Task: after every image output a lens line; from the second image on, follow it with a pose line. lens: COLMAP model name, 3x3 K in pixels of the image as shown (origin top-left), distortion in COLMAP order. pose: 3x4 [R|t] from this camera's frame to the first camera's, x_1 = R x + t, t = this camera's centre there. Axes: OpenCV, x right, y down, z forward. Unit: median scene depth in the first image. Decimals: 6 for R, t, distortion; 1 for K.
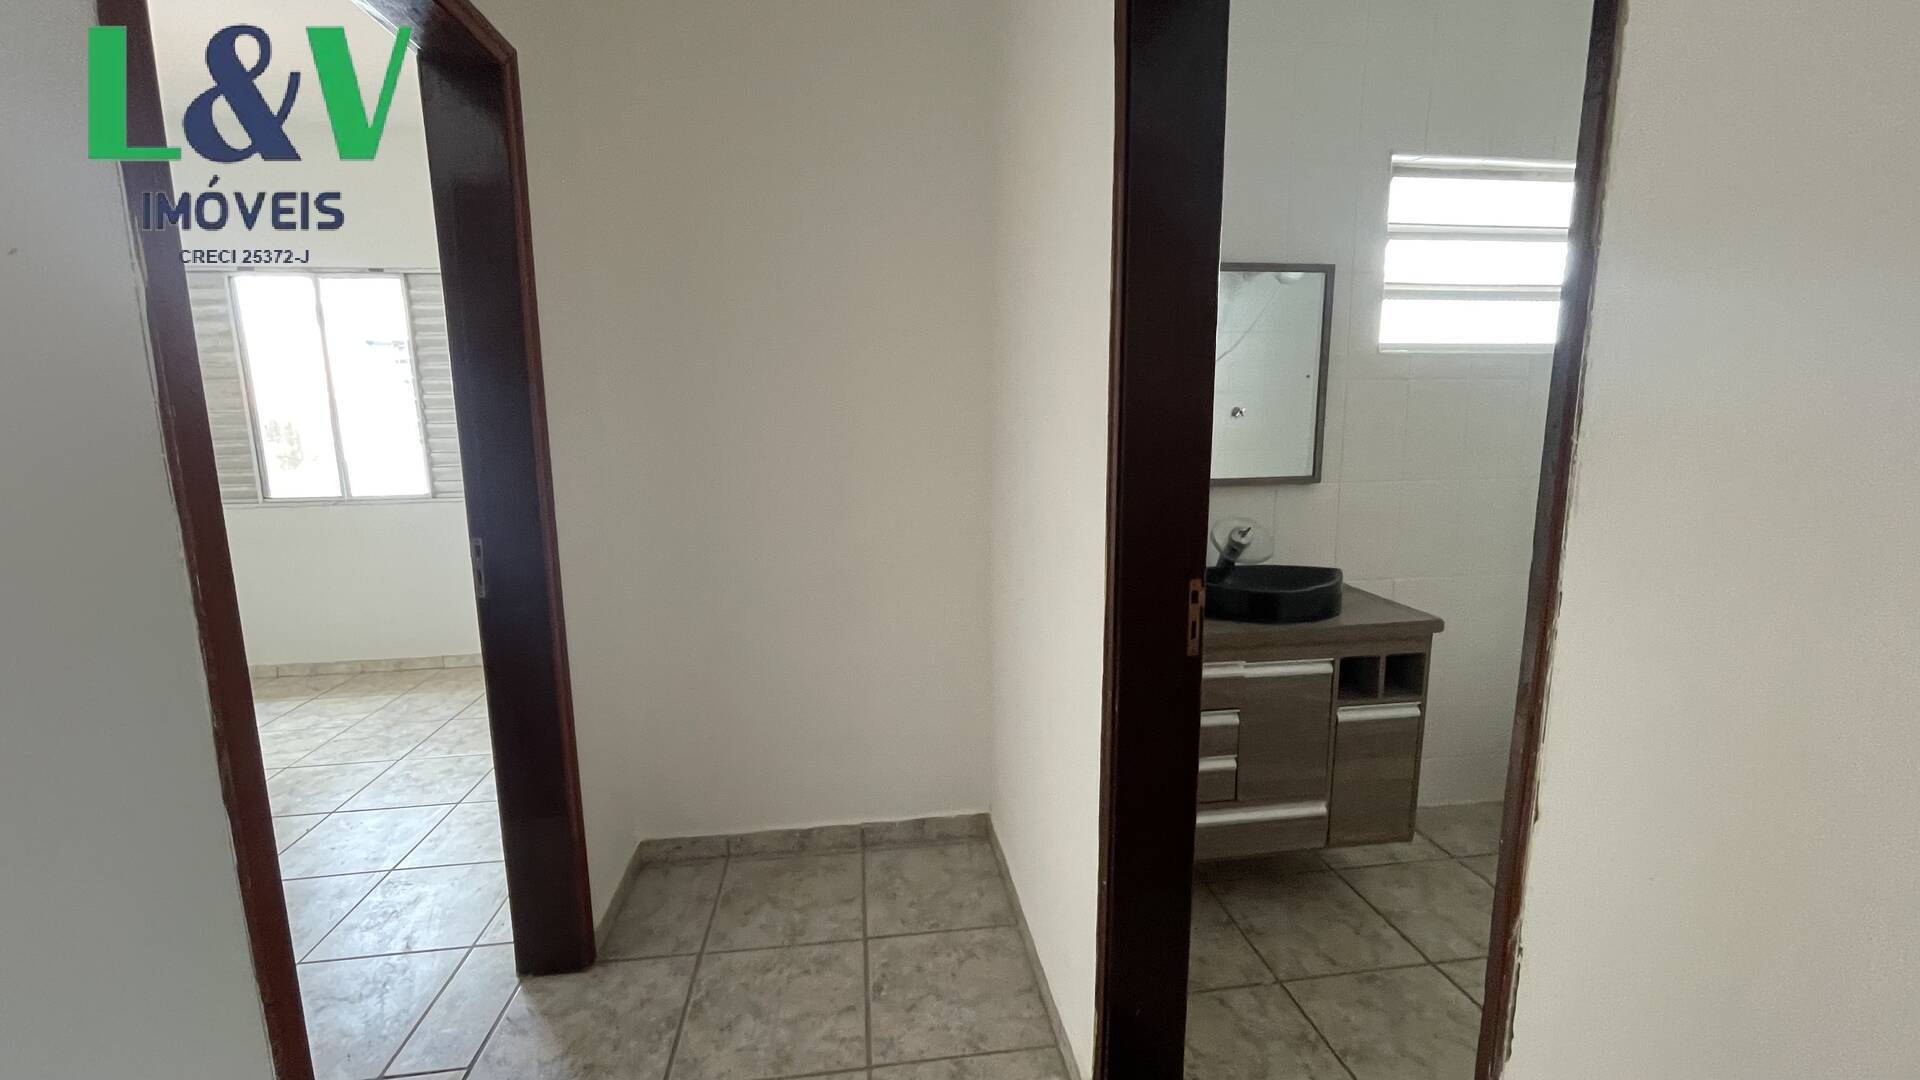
lens RADIAL K [[768.5, 0, 965.8], [0, 768.5, 529.2], [0, 0, 1]] dist [-0.002517, -0.001088]
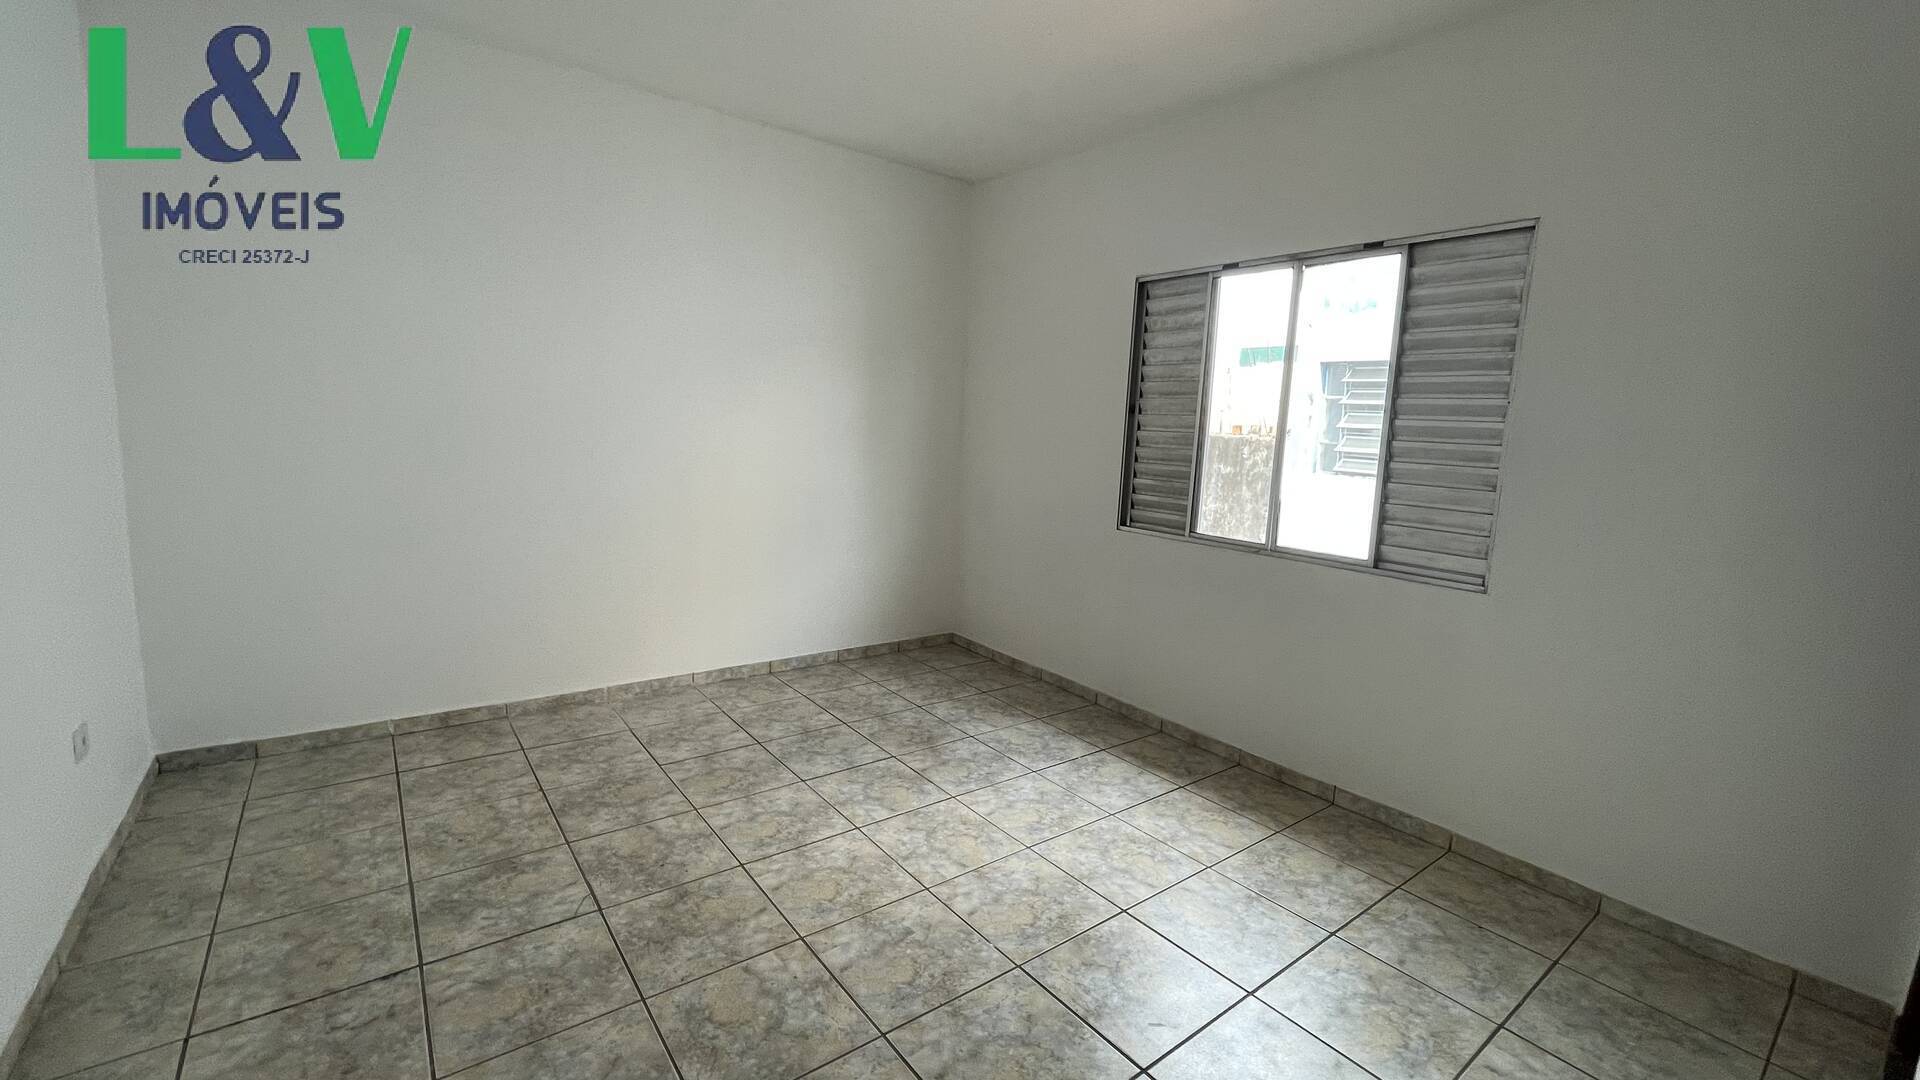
lens RADIAL K [[768.5, 0, 959.1], [0, 768.5, 525.5], [0, 0, 1]] dist [-0.002517, -0.001088]
pose [[0.478000, 0.149922, -0.865471, -0.224673], [-0.191086, 0.979476, 0.064134, -0.040613], [0.857323, 0.134723, 0.496838, 0.264810]]
